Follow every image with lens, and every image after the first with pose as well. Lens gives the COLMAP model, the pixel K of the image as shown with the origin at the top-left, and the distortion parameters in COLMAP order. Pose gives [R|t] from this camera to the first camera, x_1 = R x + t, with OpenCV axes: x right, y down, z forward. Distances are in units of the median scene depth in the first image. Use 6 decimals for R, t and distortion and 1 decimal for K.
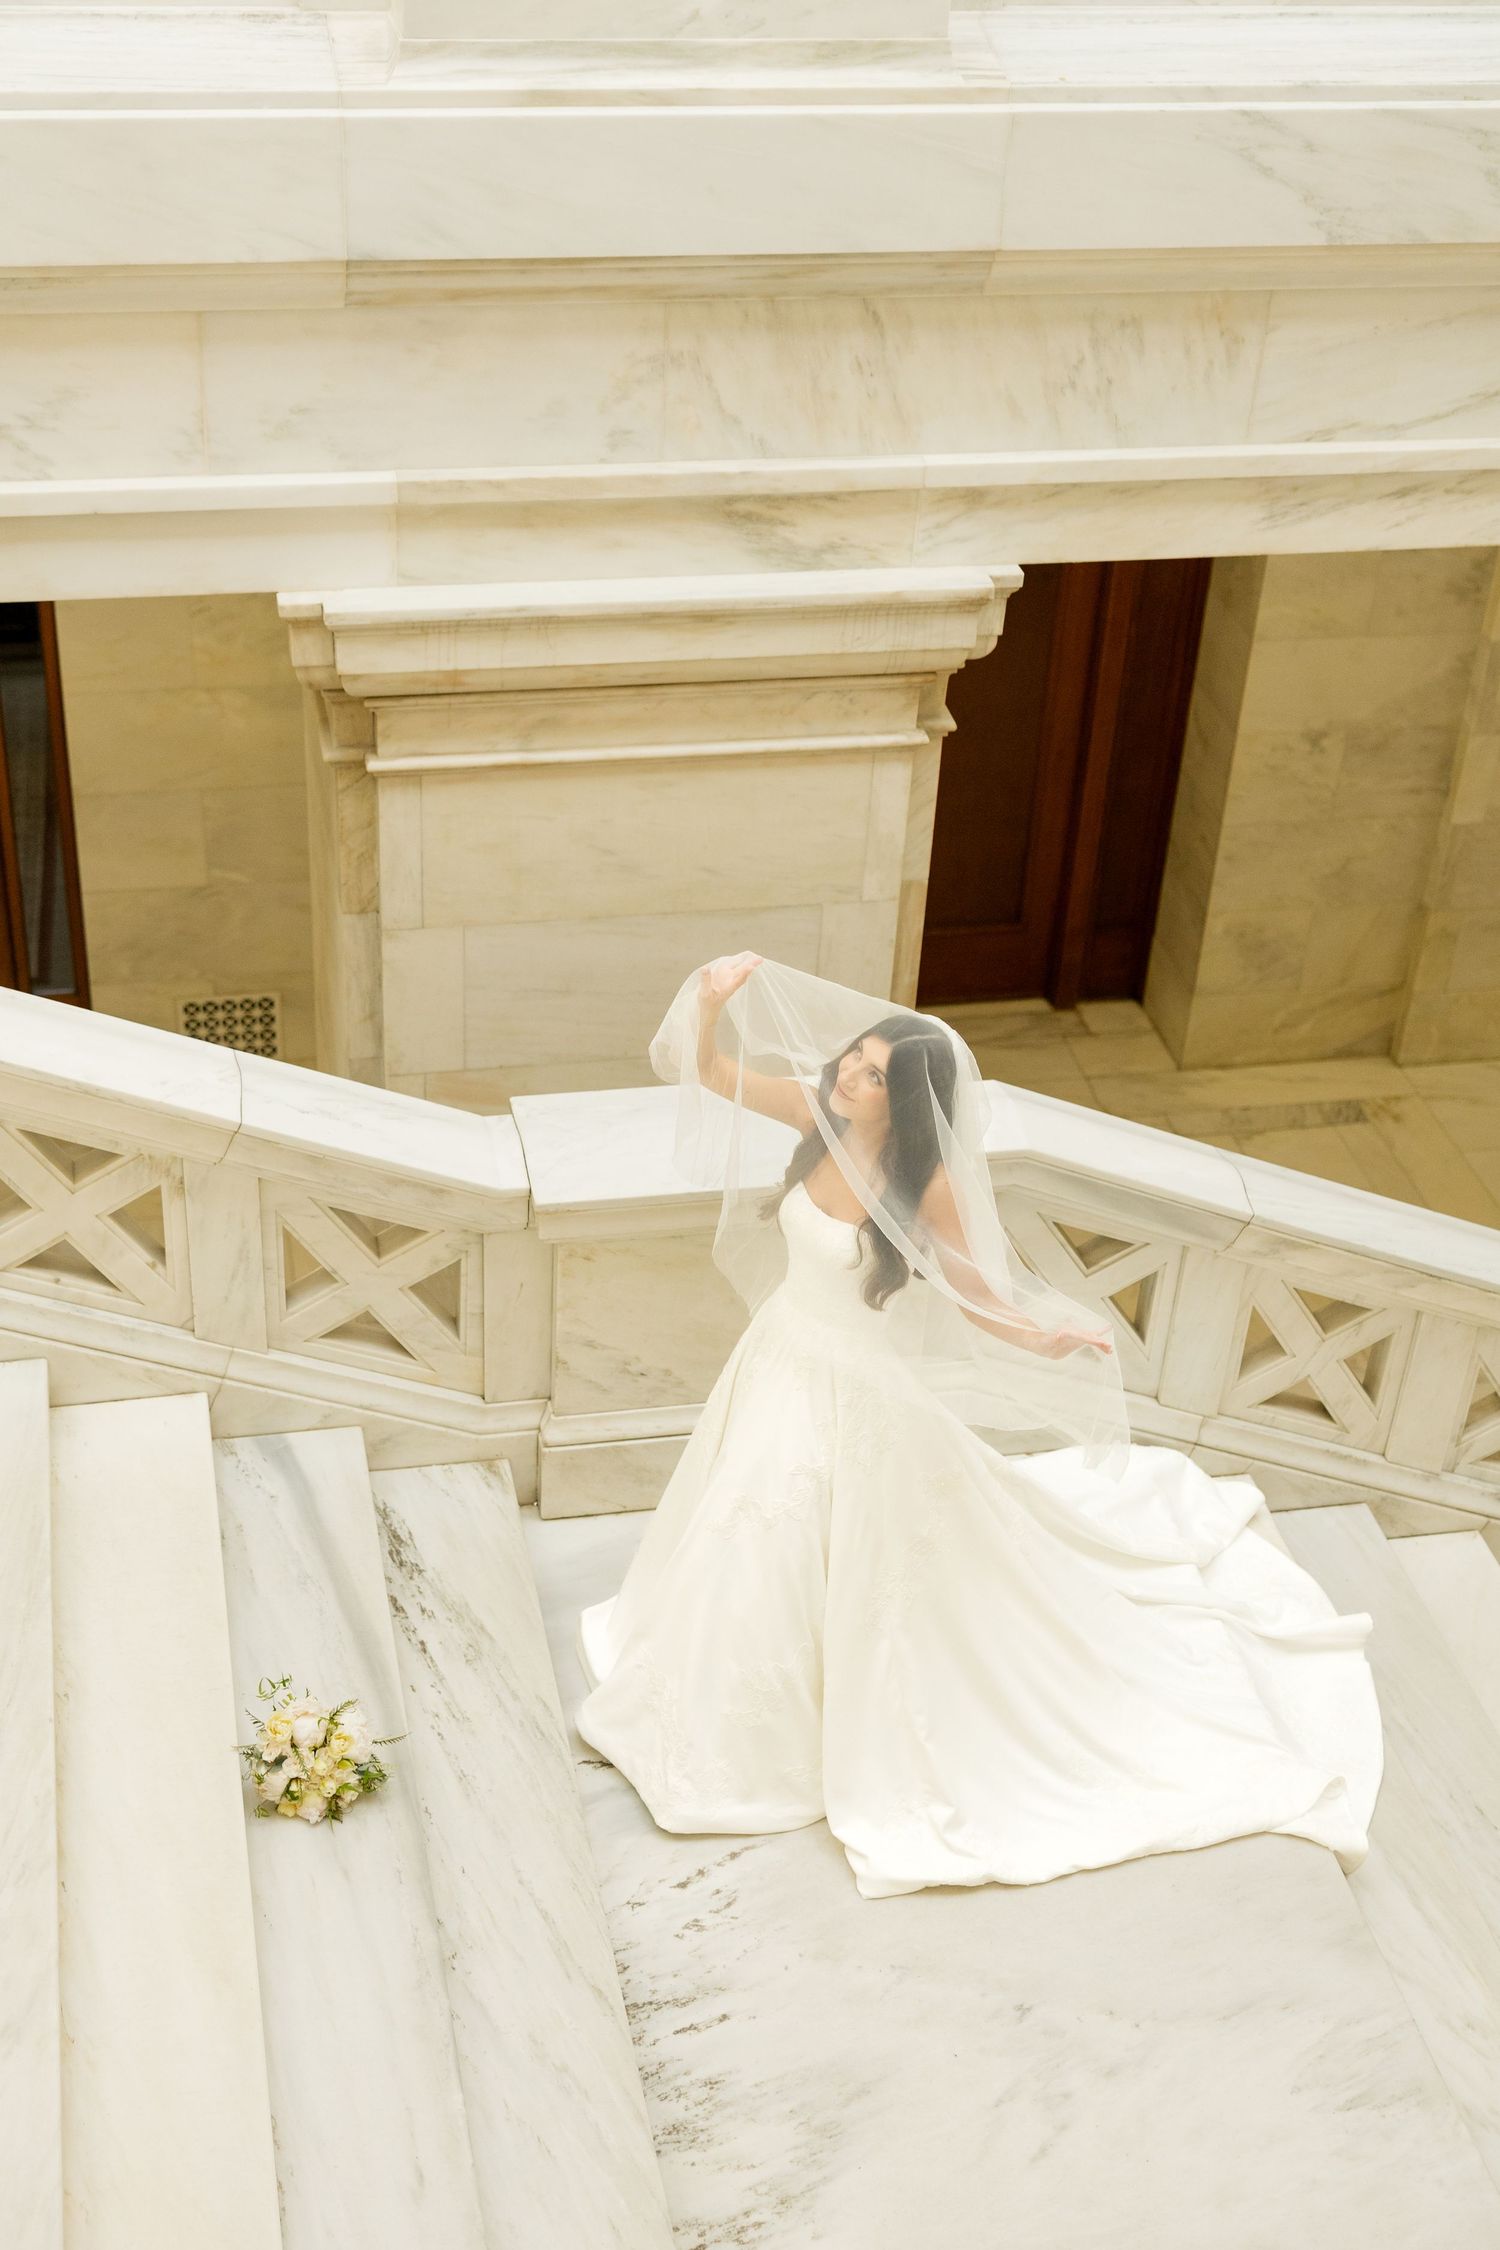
lens RADIAL K [[2993.5, 0, 748.7], [0, 2993.5, 1125.6], [0, 0, 1]] dist [-0.018842, -0.010406]
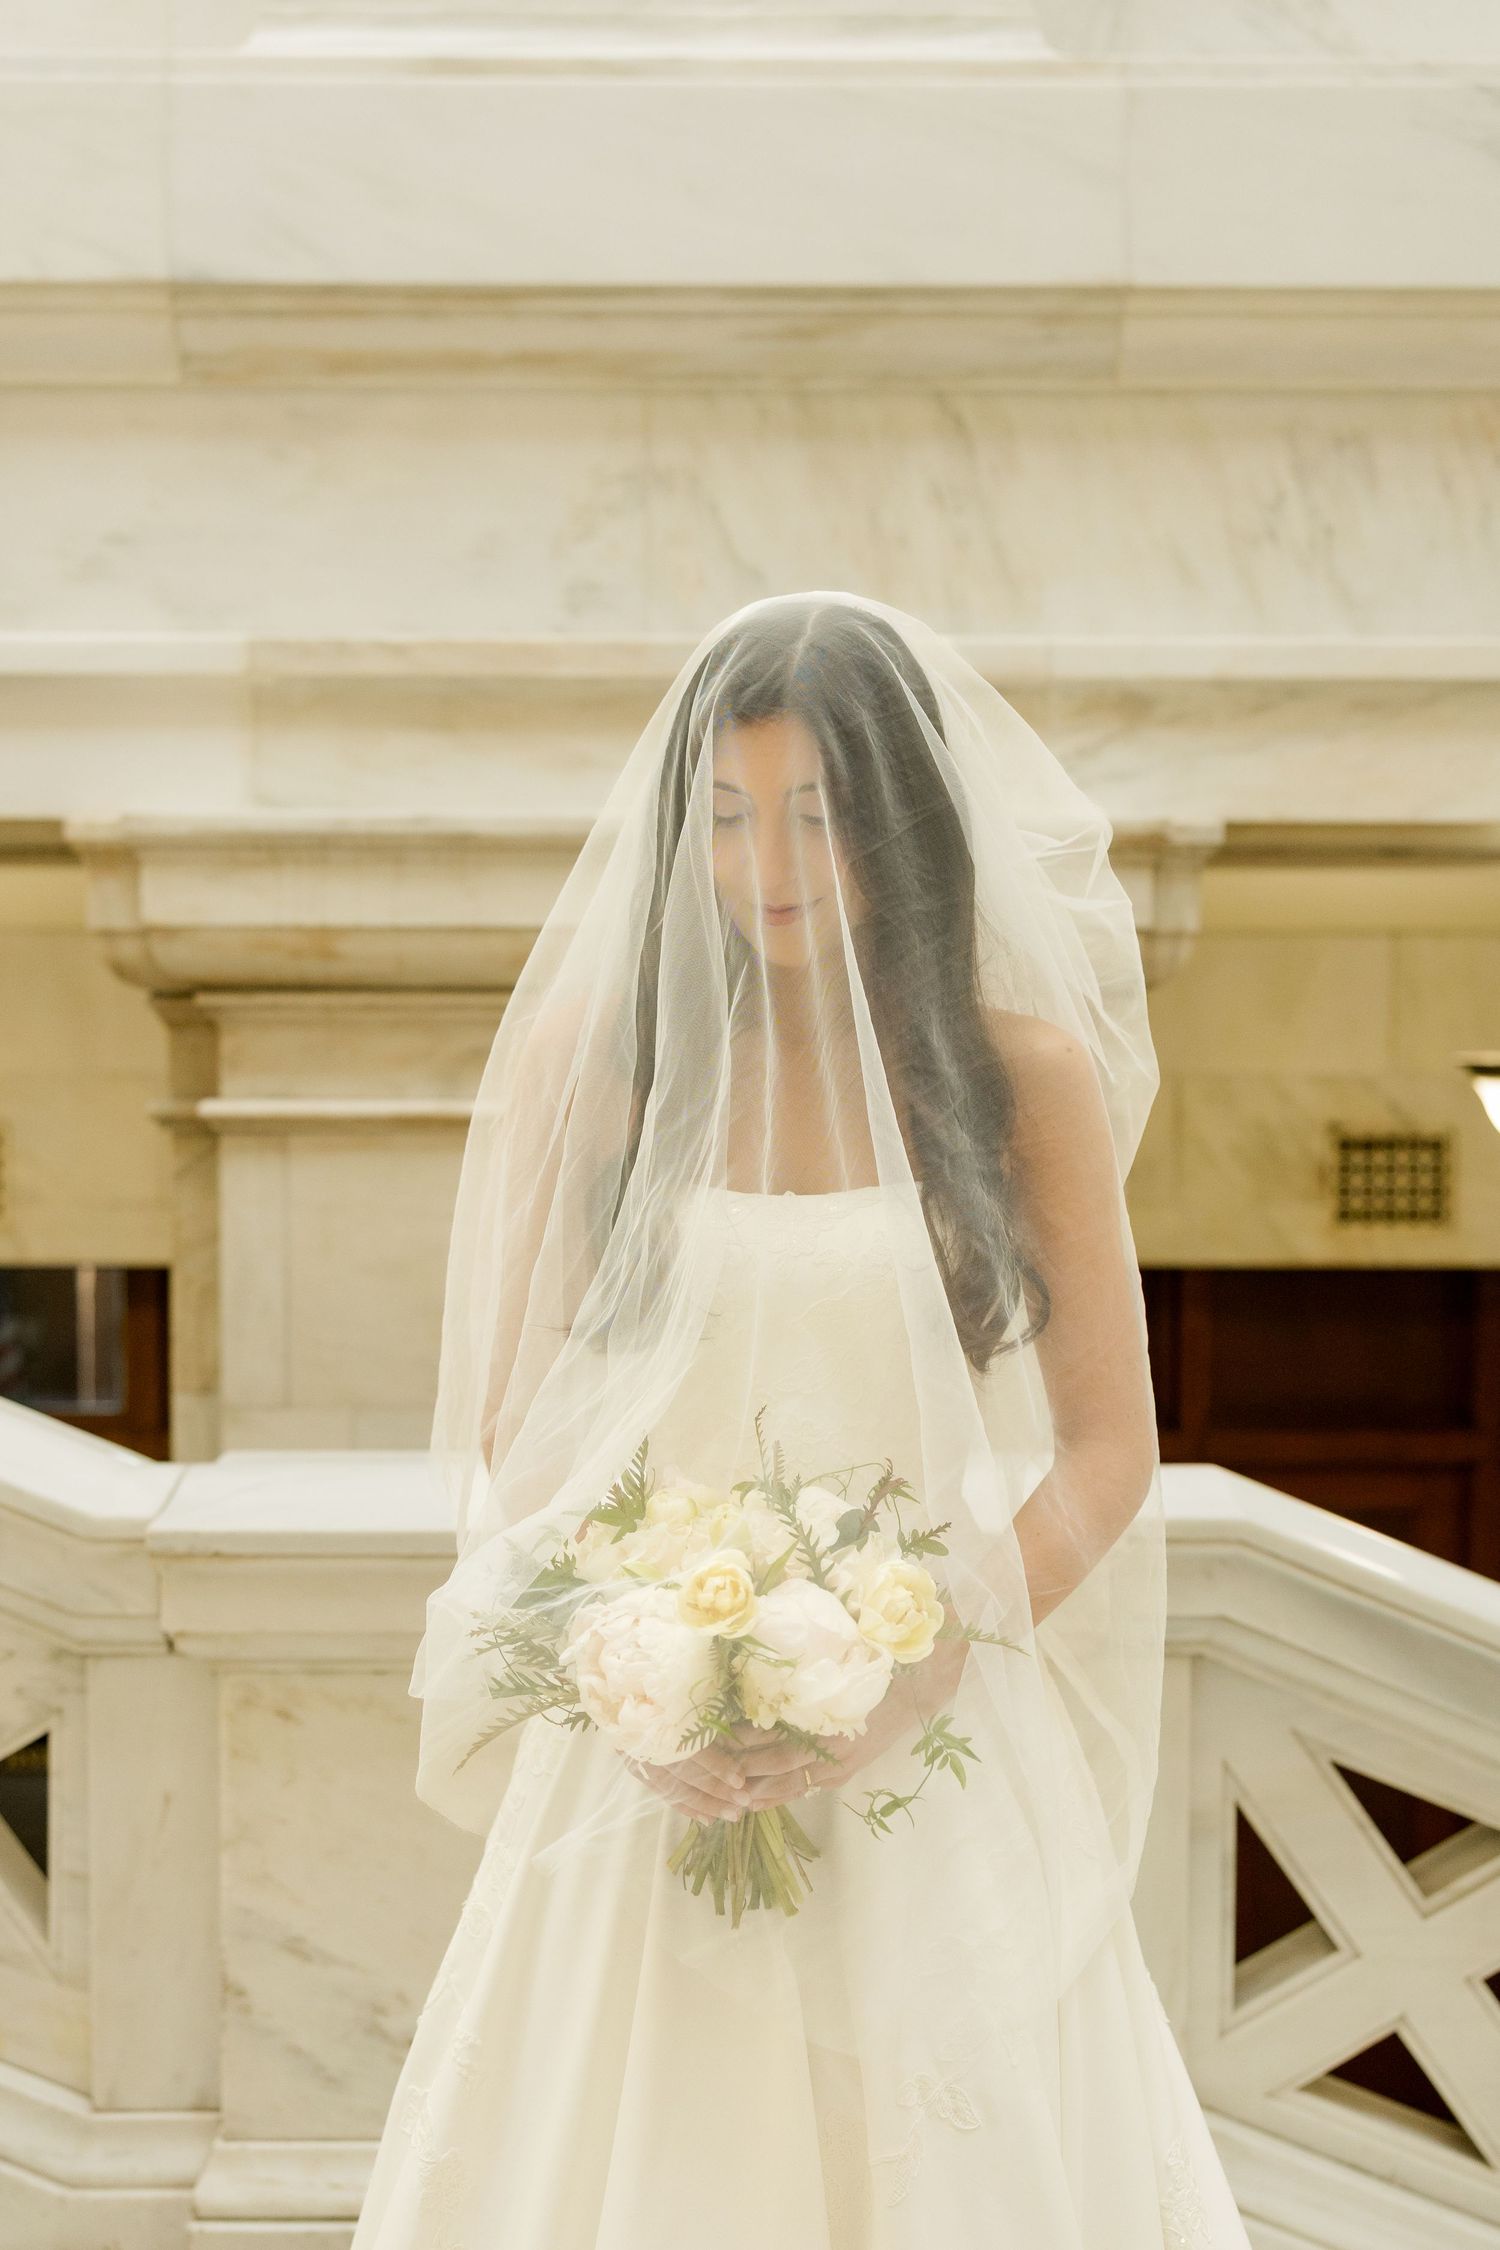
lens RADIAL K [[2332.1, 0, 716.7], [0, 2332.1, 1086.4], [0, 0, 1]] dist [0.005929, 0.019853]
pose [[0.979592, -0.047086, -0.195403, 0.086162], [-0.067270, 0.839308, -0.539479, 0.149969], [0.189405, 0.541614, 0.819012, 0.639415]]
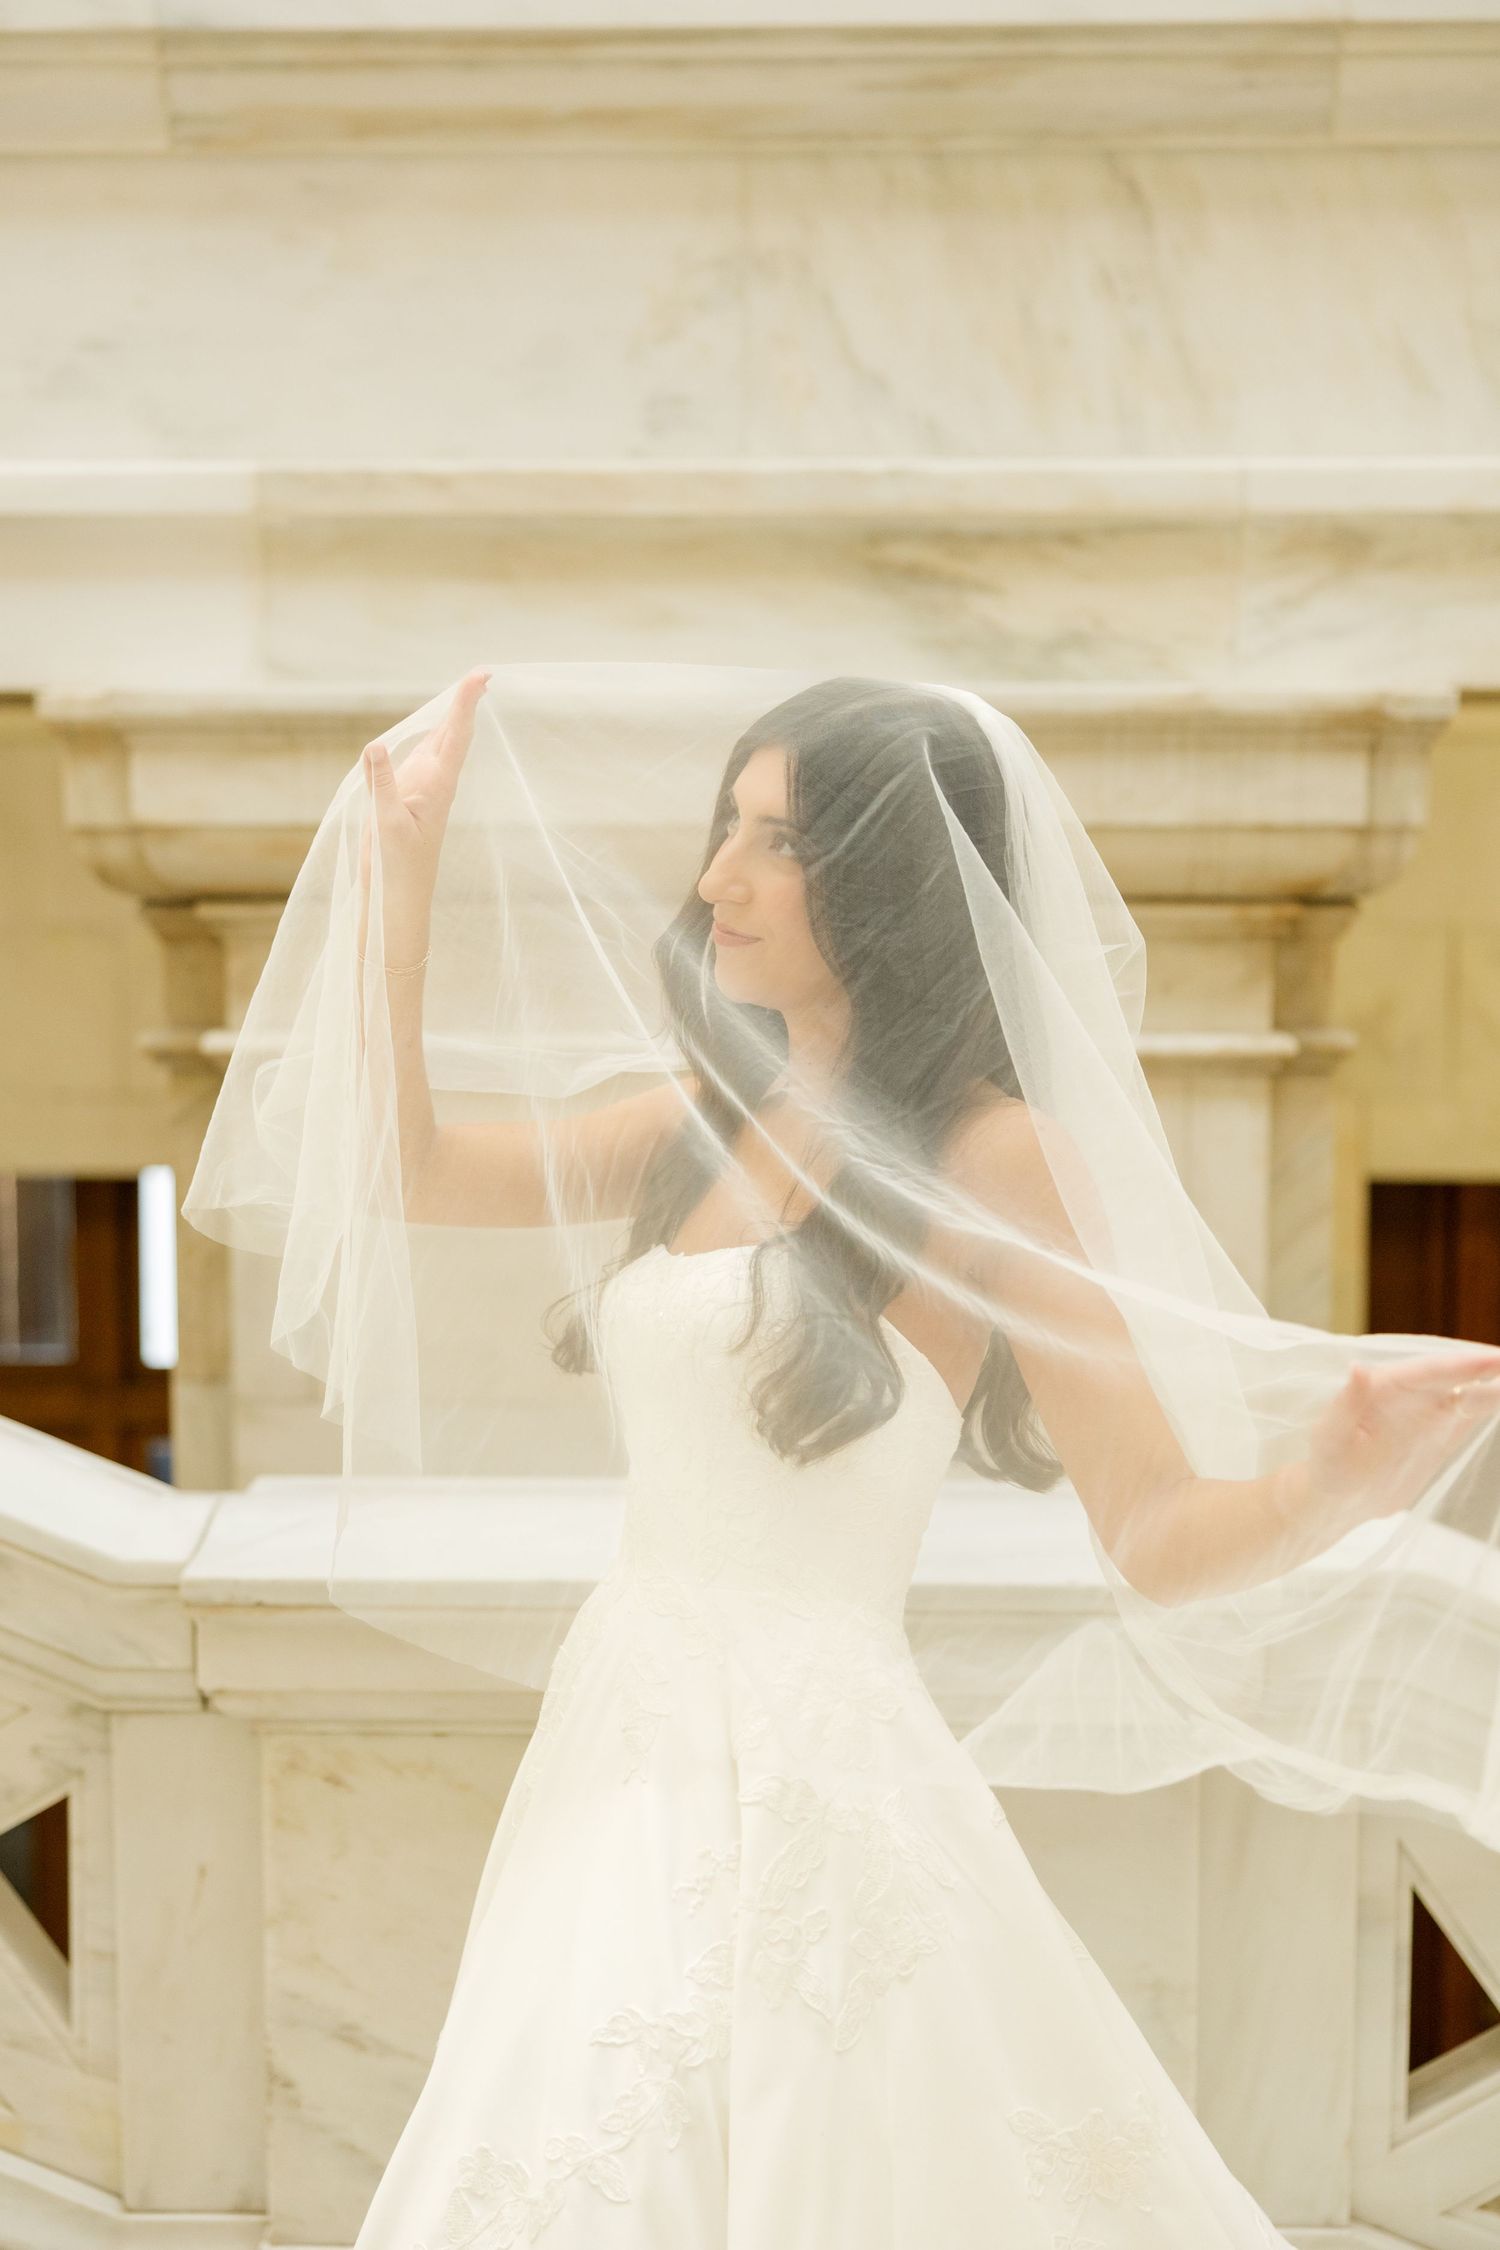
lens RADIAL K [[3326.0, 0, 742.4], [0, 3326.0, 1072.3], [0, 0, 1]] dist [0.035398, -0.042464]
pose [[0.971763, -0.033035, -0.233636, 0.111296], [-0.086105, 0.872225, -0.481465, 0.172824], [0.219689, 0.487987, 0.844752, 0.550777]]
